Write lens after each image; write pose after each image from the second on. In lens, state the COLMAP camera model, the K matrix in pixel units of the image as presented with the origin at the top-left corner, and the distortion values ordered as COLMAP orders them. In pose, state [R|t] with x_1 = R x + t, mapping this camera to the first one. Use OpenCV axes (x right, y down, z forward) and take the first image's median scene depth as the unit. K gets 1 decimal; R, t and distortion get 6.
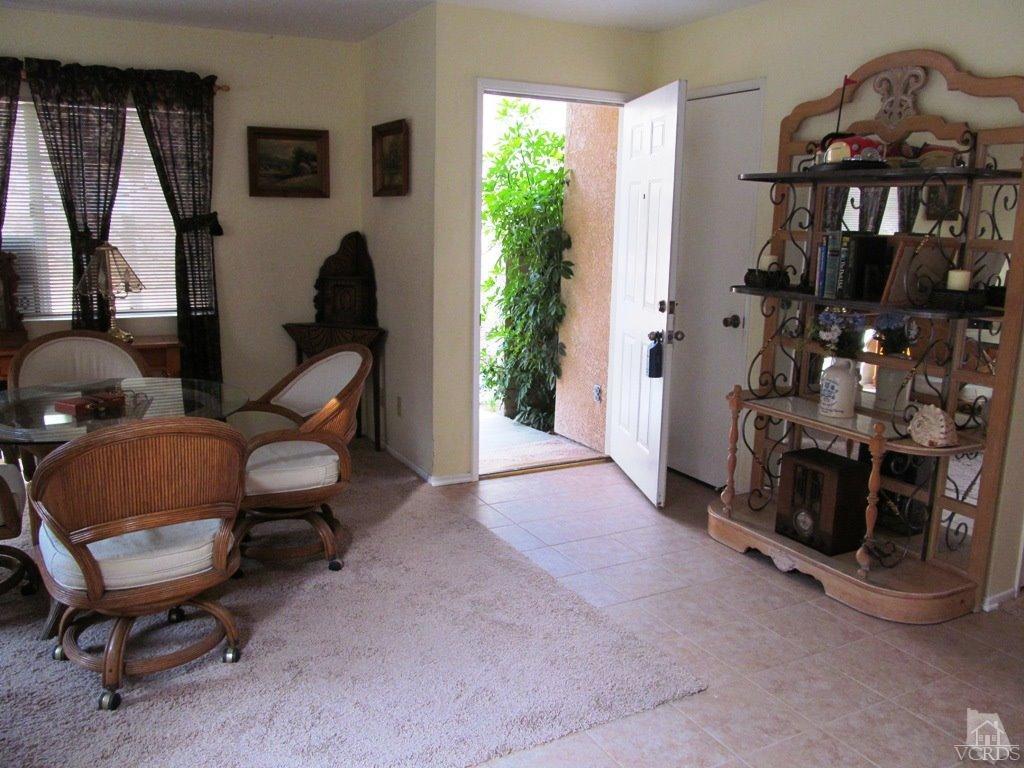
lens RADIAL K [[850.9, 0, 513.1], [0, 850.9, 391.3], [0, 0, 1]] dist [-0.056649, 0.023059]
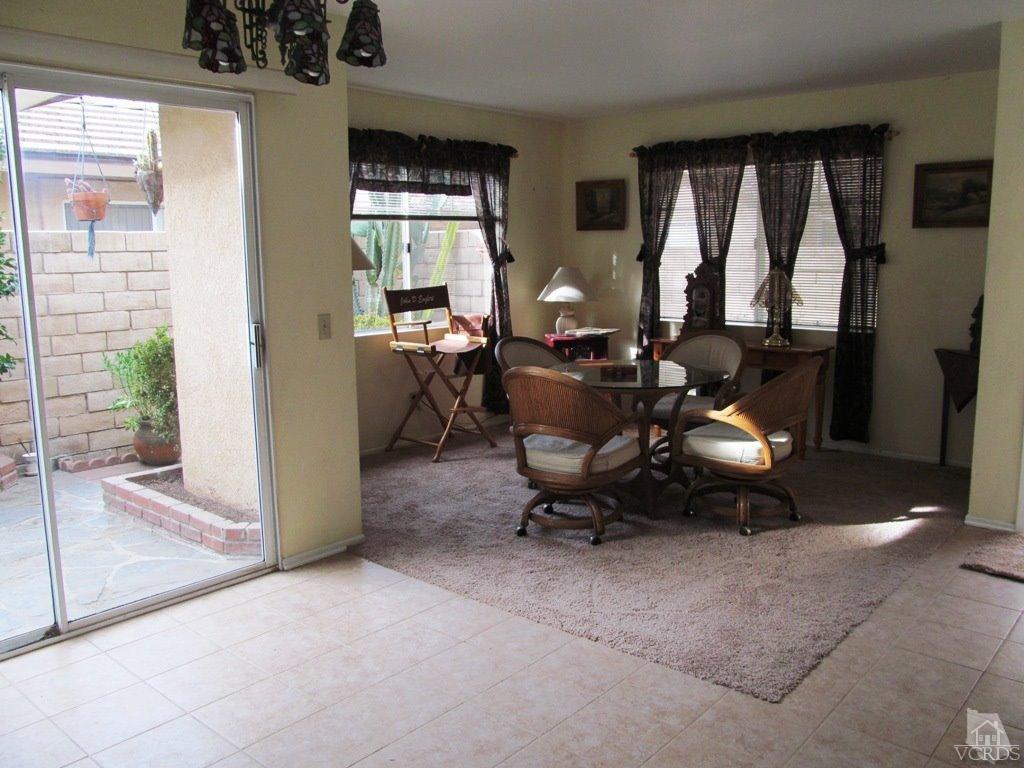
lens RADIAL K [[850.9, 0, 515.7], [0, 850.9, 386.8], [0, 0, 1]] dist [-0.056649, 0.023059]
pose [[0.354701, 0.128990, -0.926039, 0.566481], [-0.169122, 0.982952, 0.072139, -0.022414], [0.919557, 0.131026, 0.370468, 0.163769]]
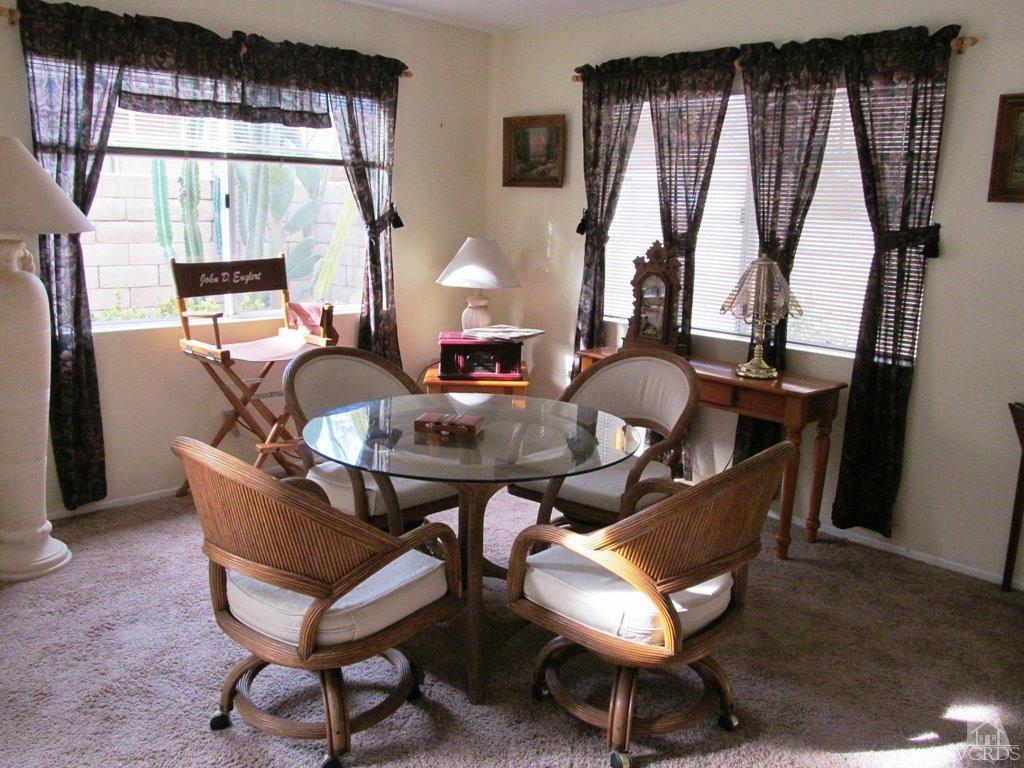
lens RADIAL K [[850.9, 0, 514.8], [0, 850.9, 385.4], [0, 0, 1]] dist [-0.056649, 0.023059]
pose [[0.294692, 0.187963, -0.936924, 0.230764], [-0.215852, 0.968217, 0.126349, -0.100209], [0.930895, 0.165003, 0.325898, 0.493443]]
